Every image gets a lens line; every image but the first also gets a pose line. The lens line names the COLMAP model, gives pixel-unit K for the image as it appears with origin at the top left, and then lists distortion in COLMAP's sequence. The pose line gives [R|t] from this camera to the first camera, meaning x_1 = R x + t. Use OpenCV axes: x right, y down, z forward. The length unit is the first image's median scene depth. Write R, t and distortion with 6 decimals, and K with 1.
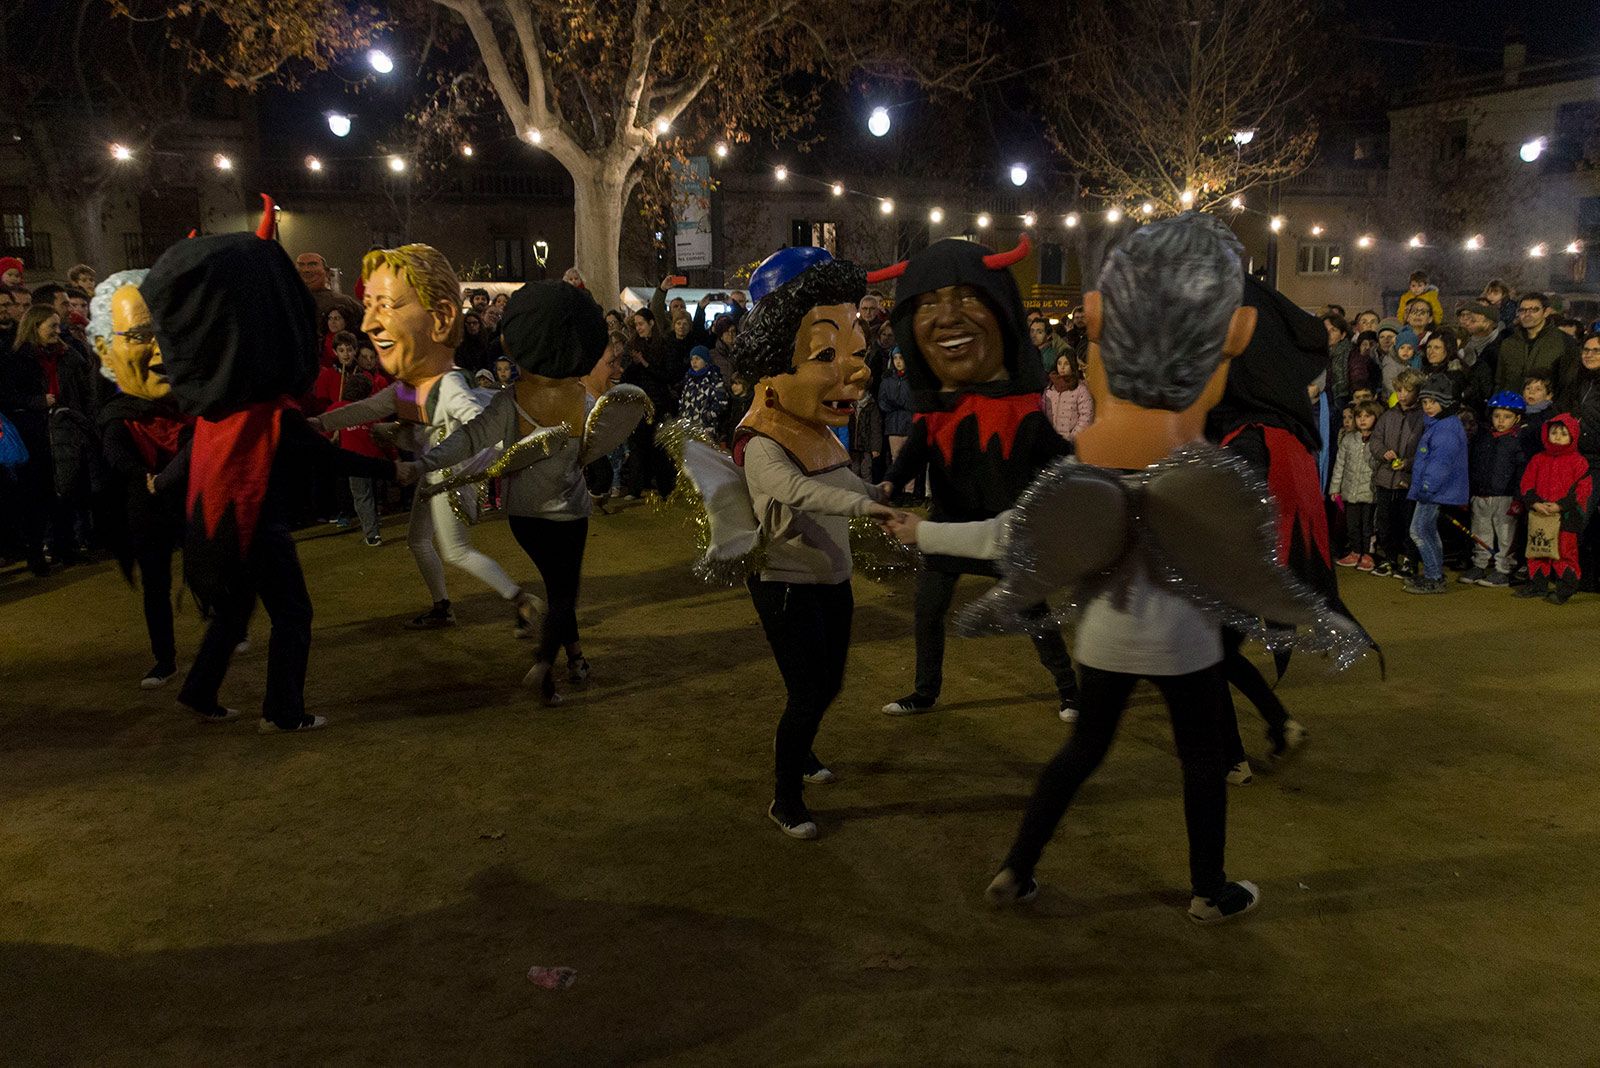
lens RADIAL K [[1324.9, 0, 803.8], [0, 1324.9, 530.4], [0, 0, 1]] dist [0.002115, -0.023251]
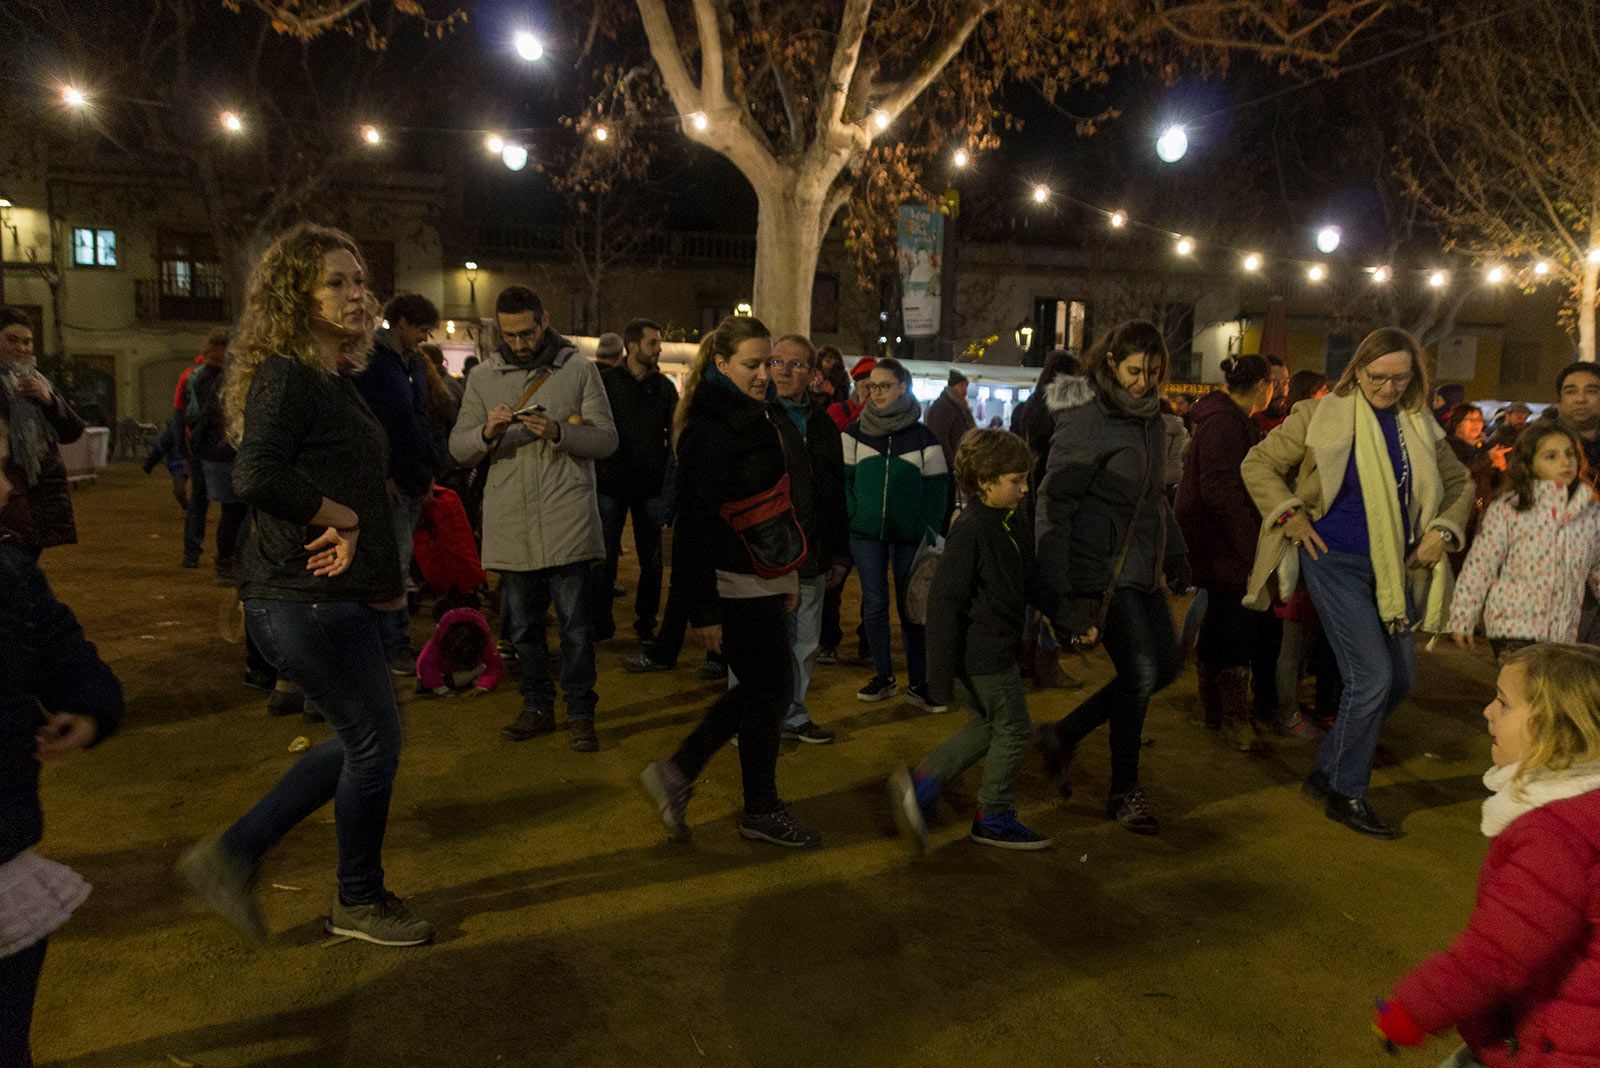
lens RADIAL K [[1324.9, 0, 799.2], [0, 1324.9, 532.9], [0, 0, 1]] dist [0.002115, -0.023251]
pose [[0.984071, 0.058273, -0.167956, -0.014527], [-0.069443, 0.995694, -0.061416, -0.031288], [0.163654, 0.072101, 0.983879, 0.281014]]
